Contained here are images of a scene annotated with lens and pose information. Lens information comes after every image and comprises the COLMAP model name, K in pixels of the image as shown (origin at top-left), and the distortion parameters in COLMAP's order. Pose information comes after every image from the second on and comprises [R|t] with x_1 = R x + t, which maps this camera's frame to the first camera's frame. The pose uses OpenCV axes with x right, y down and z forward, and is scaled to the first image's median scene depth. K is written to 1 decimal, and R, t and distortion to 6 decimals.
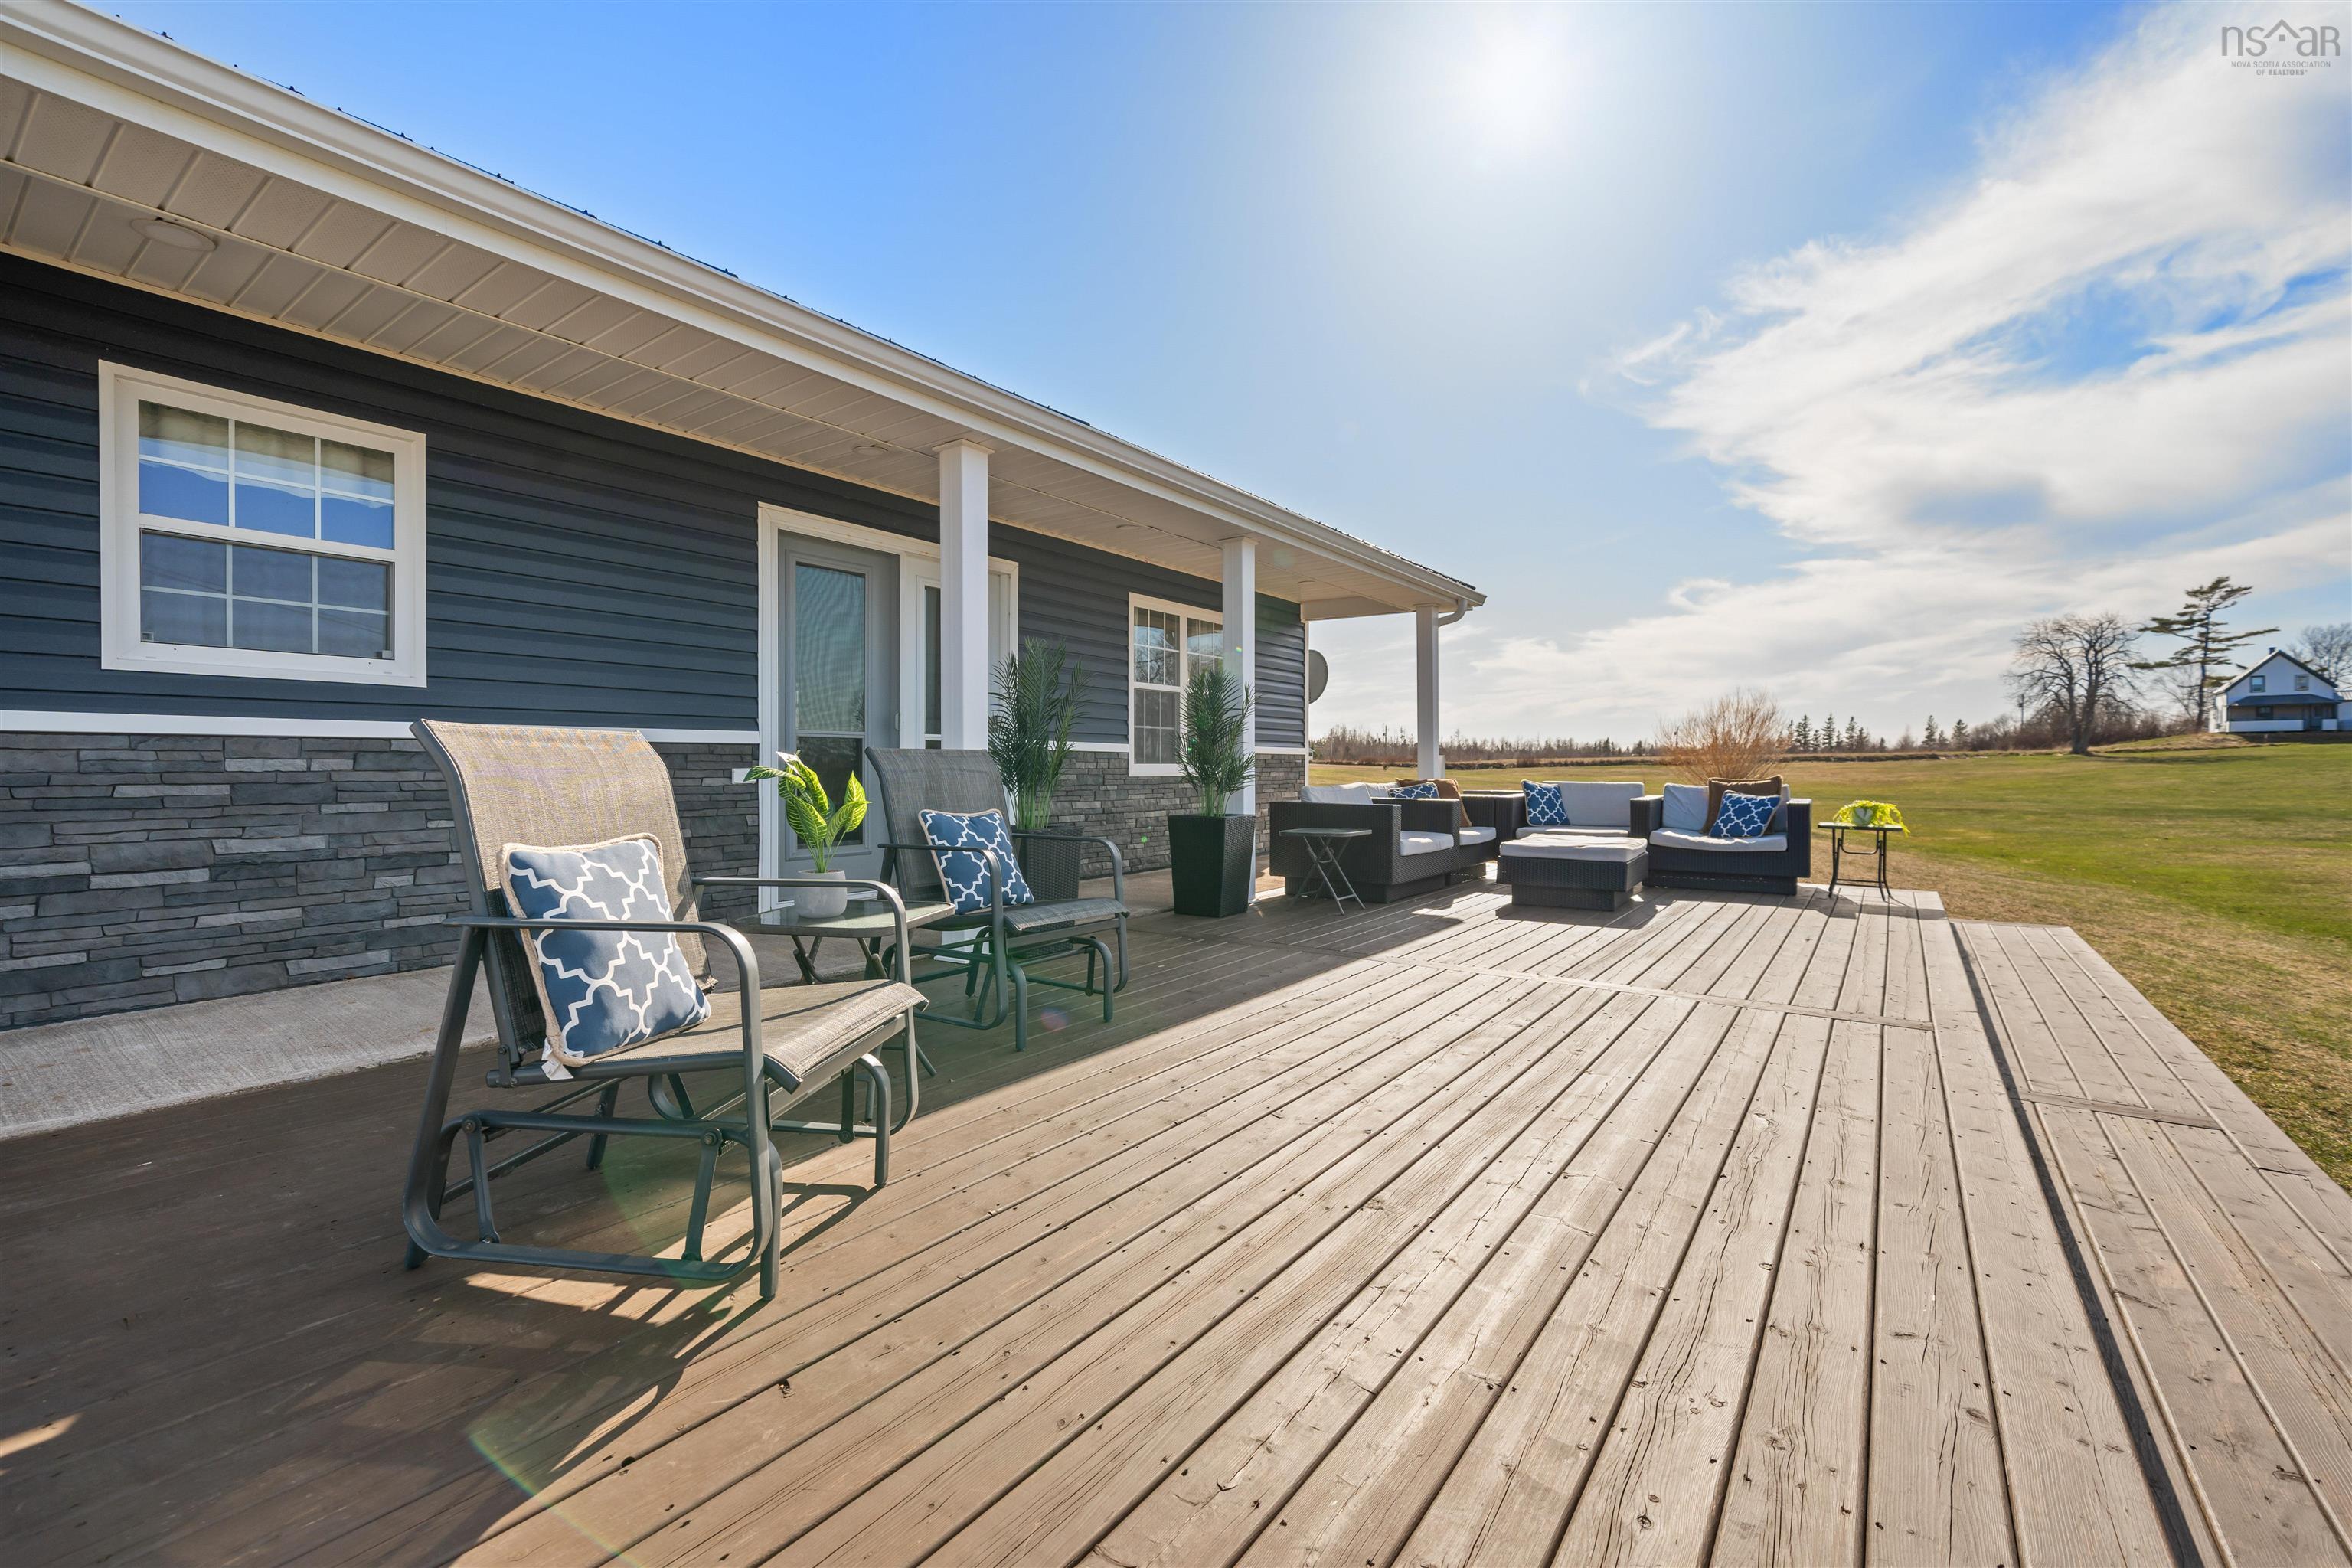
lens RADIAL K [[994.5, 0, 1181.1], [0, 994.5, 779.5], [0, 0, 1]] dist [0.003041, 0.000260]
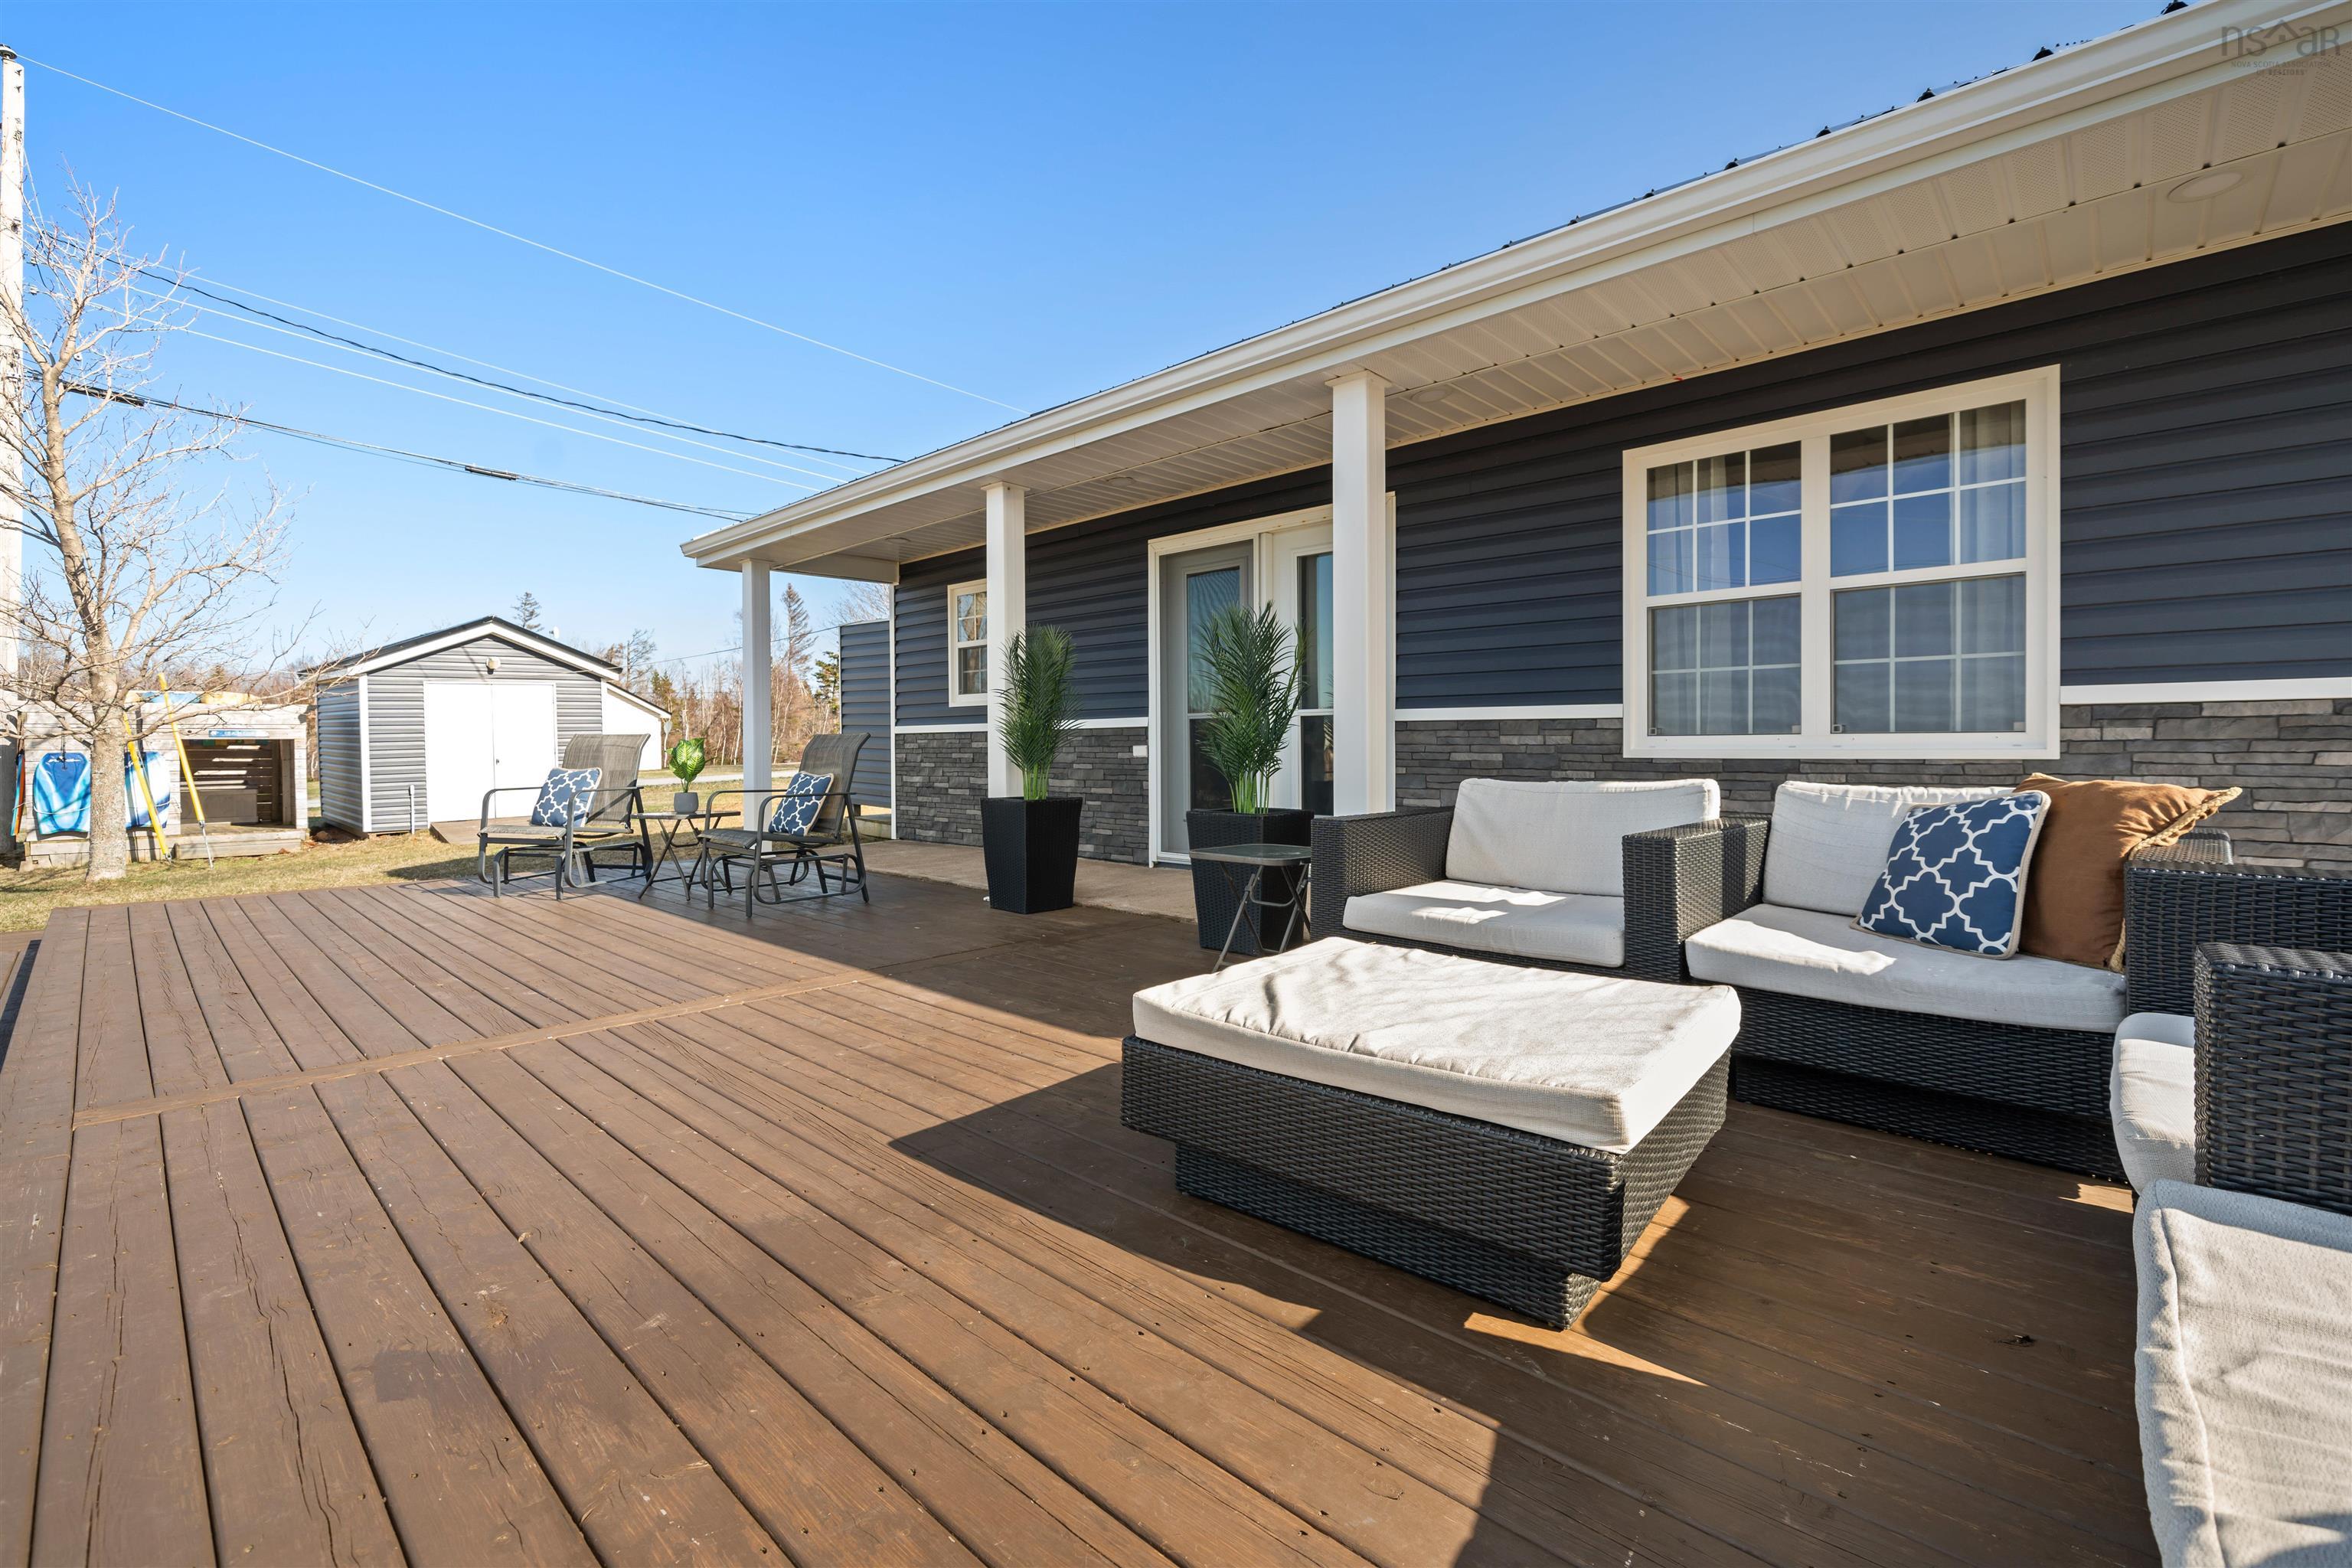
lens RADIAL K [[994.5, 0, 1181.4], [0, 994.5, 765.2], [0, 0, 1]] dist [0.003041, 0.000260]
pose [[-0.114084, 0.023428, -0.993195, 0.663907], [-0.004815, 0.999697, 0.024135, -0.013337], [0.993459, 0.007536, -0.113937, 0.914370]]
